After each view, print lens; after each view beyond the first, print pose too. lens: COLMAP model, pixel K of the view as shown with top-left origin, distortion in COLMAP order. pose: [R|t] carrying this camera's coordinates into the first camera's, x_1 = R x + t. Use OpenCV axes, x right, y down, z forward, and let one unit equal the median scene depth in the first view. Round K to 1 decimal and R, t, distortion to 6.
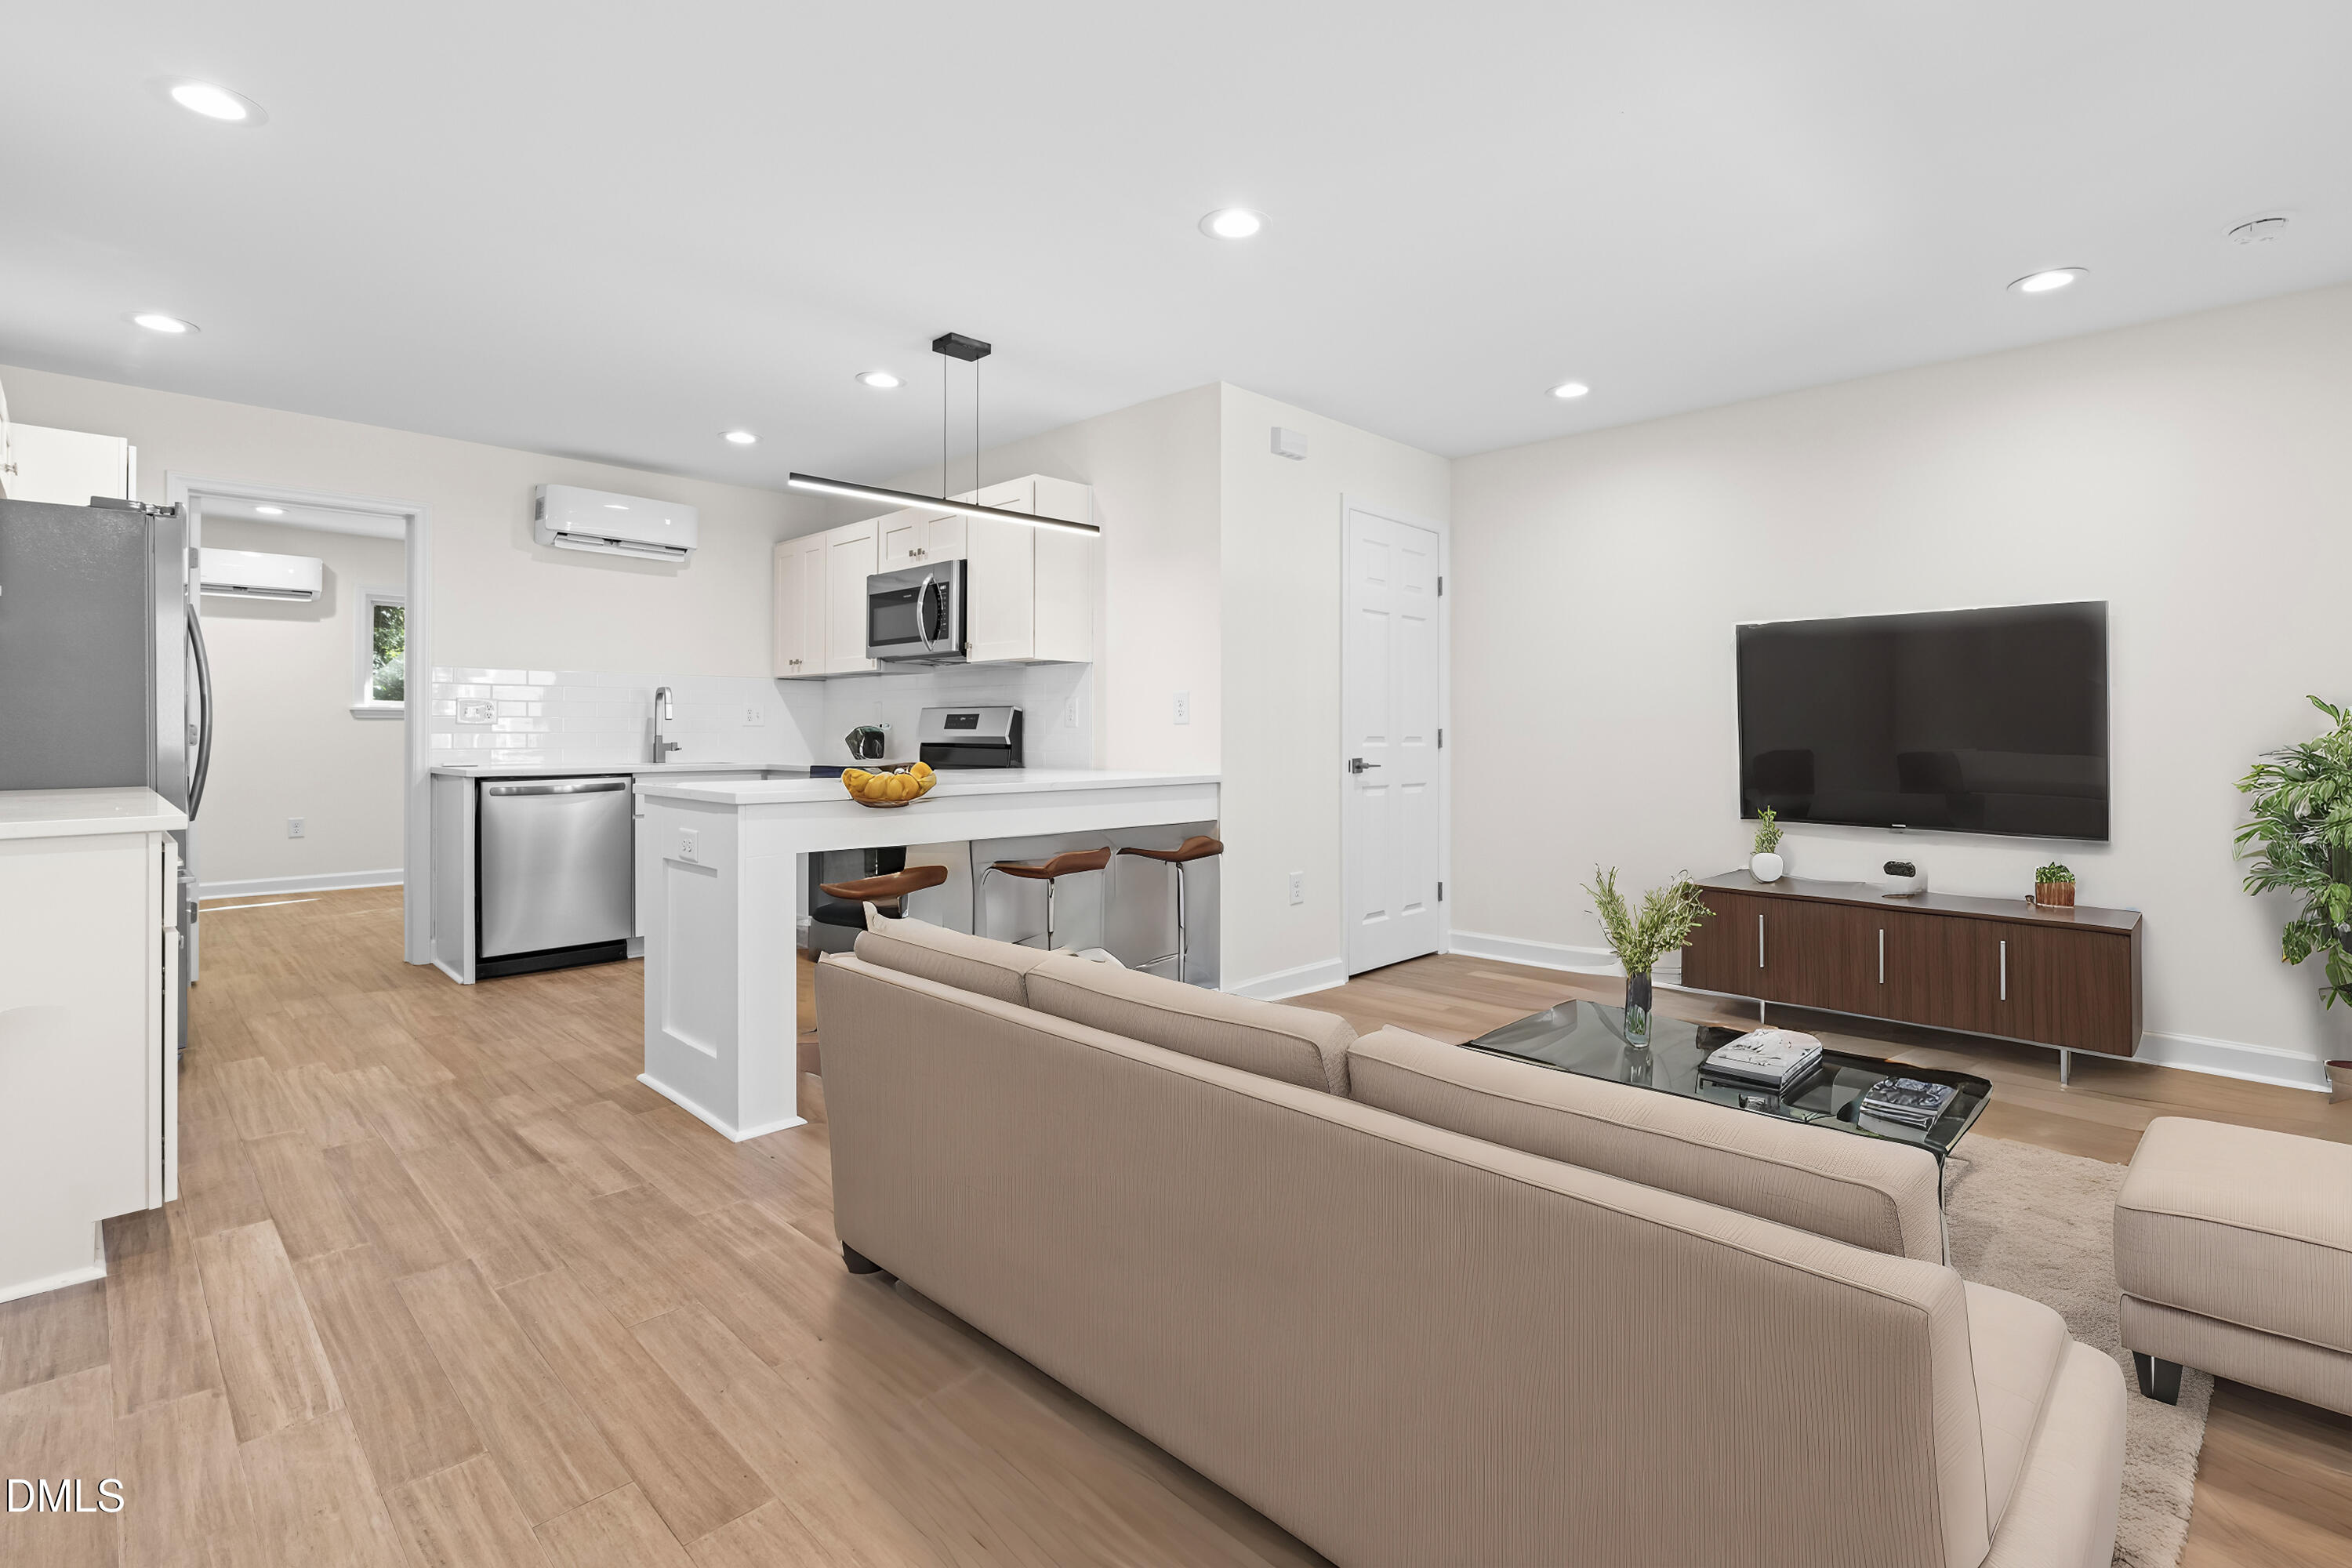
lens RADIAL K [[1090.6, 0, 1174.1], [0, 1090.6, 719.0], [0, 0, 1]] dist [-0.002485, 0.005615]
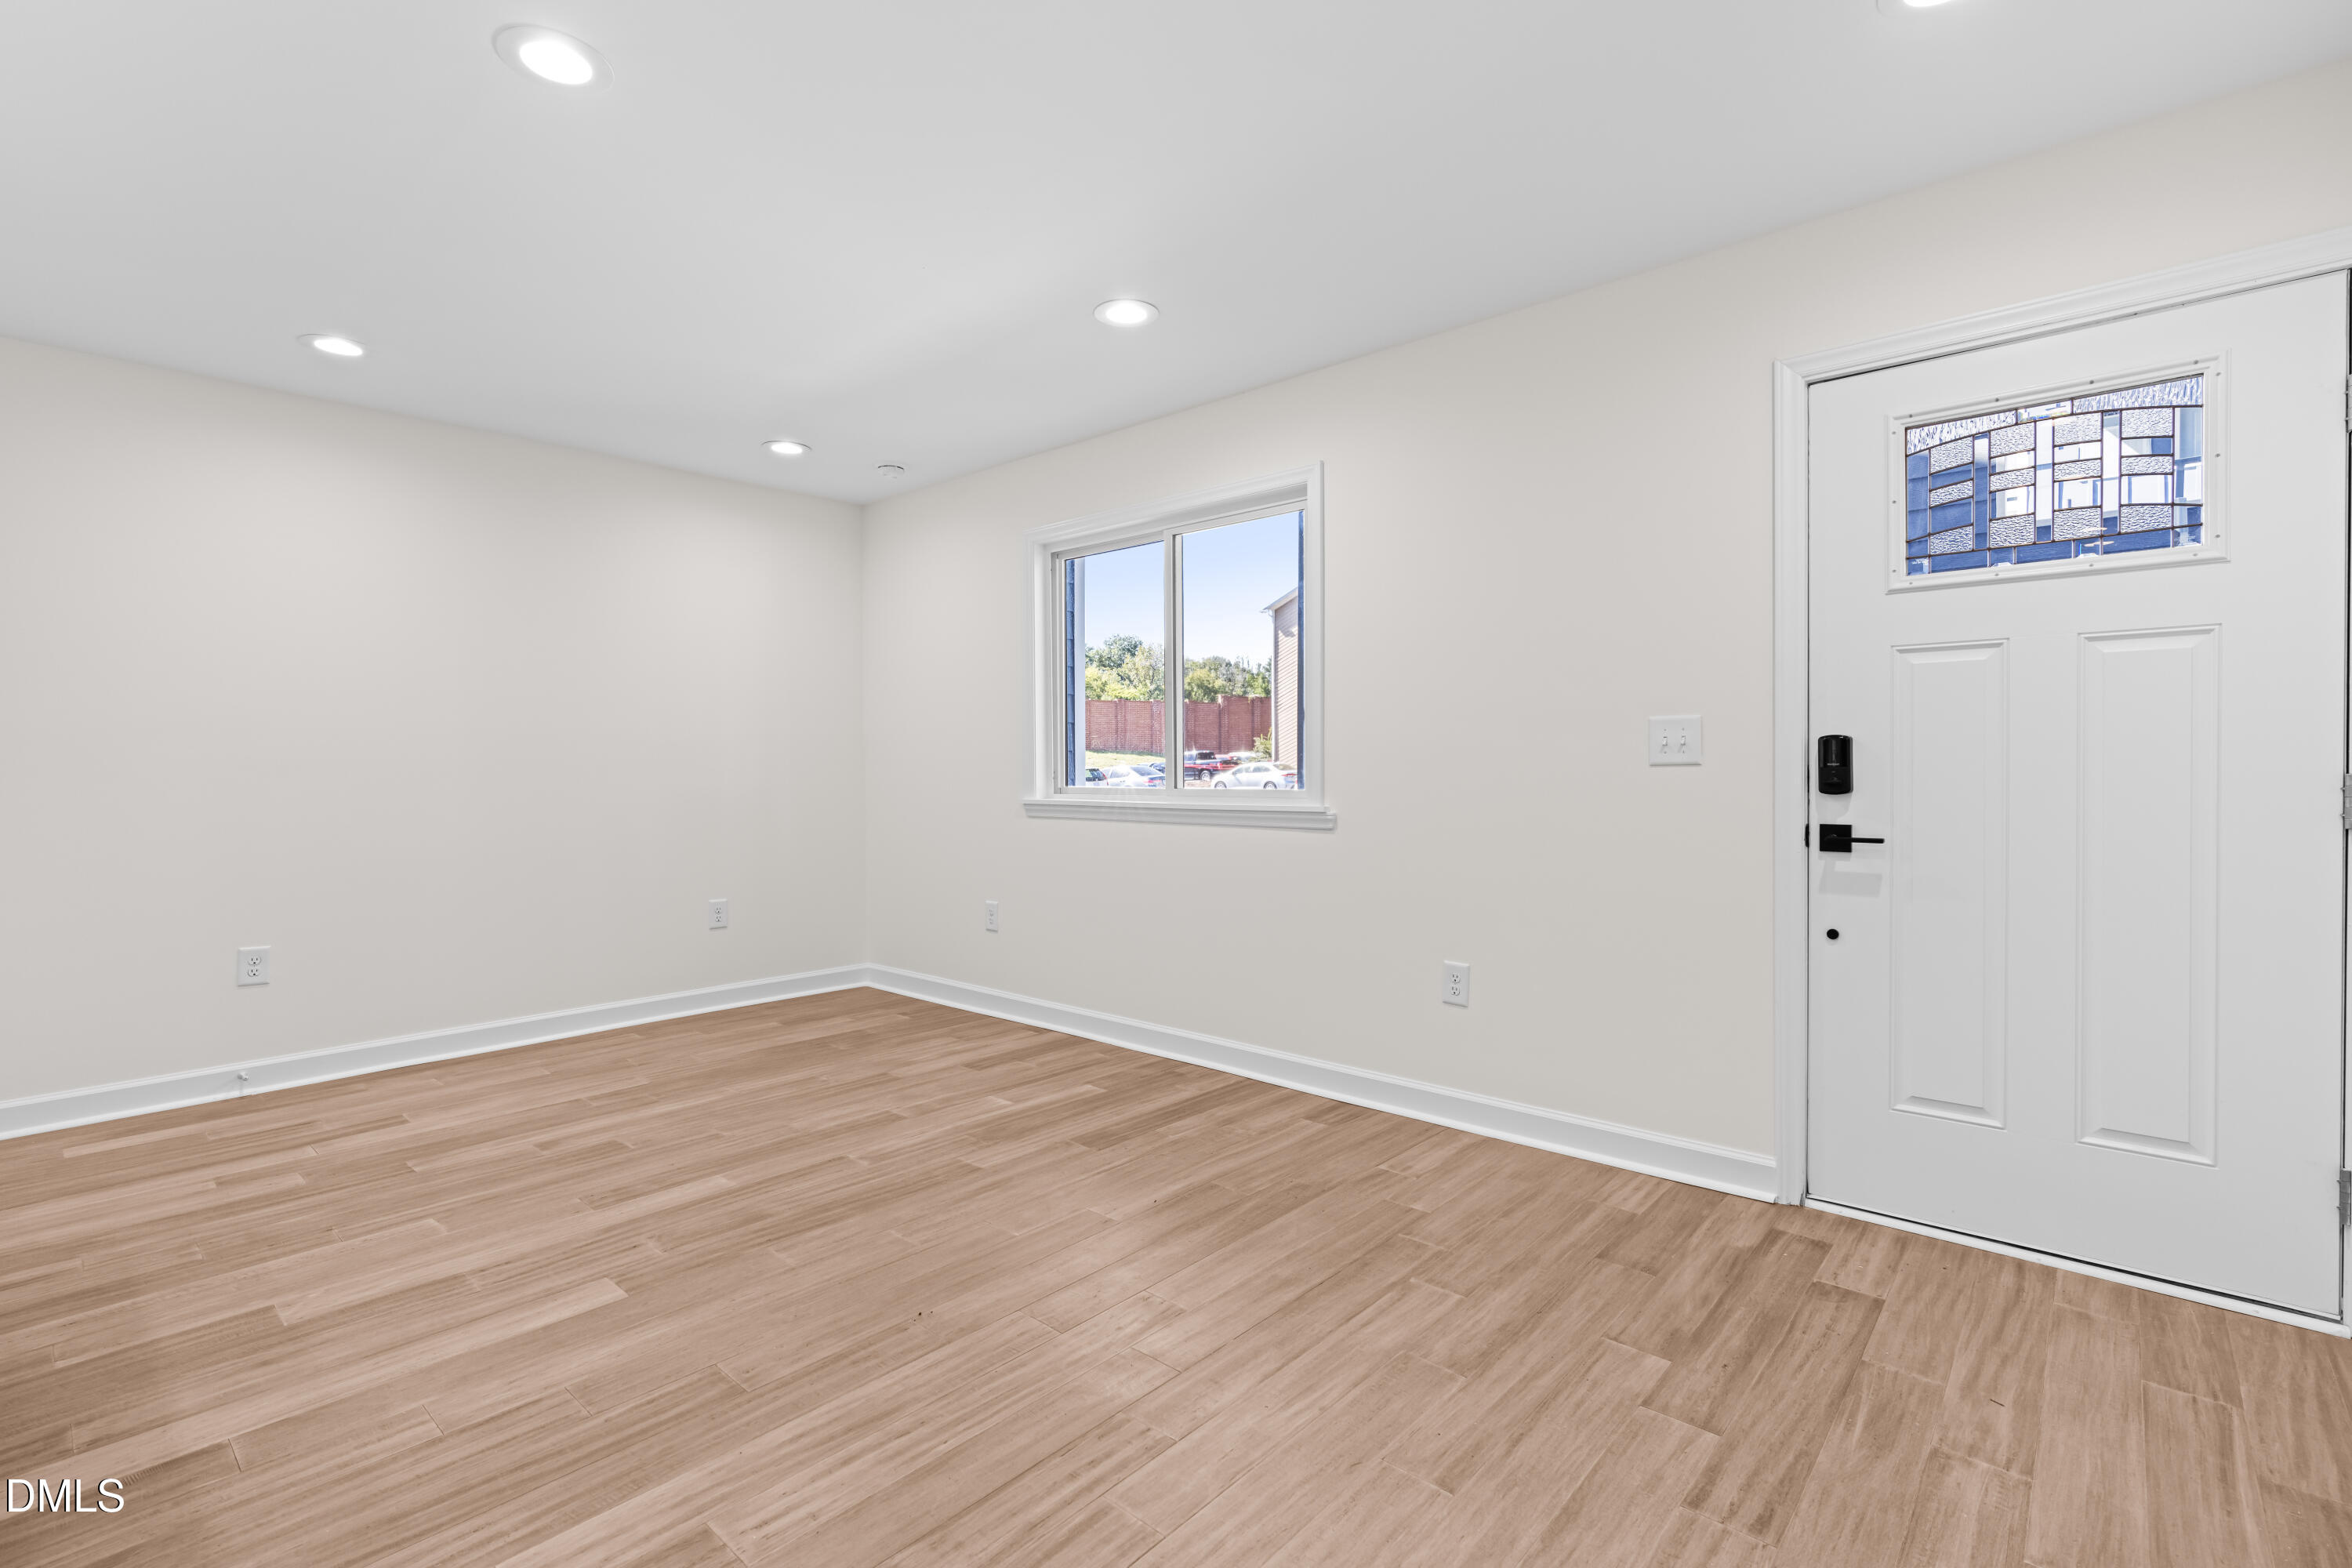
lens RADIAL K [[1062.0, 0, 1180.7], [0, 1062.0, 778.7], [0, 0, 1]] dist [-0.012777, 0.005067]
pose [[-0.056595, -0.011465, 0.998331, -0.392388], [-0.003713, 0.999930, 0.011273, 0.000644], [-0.998390, -0.003069, -0.056633, 0.379577]]
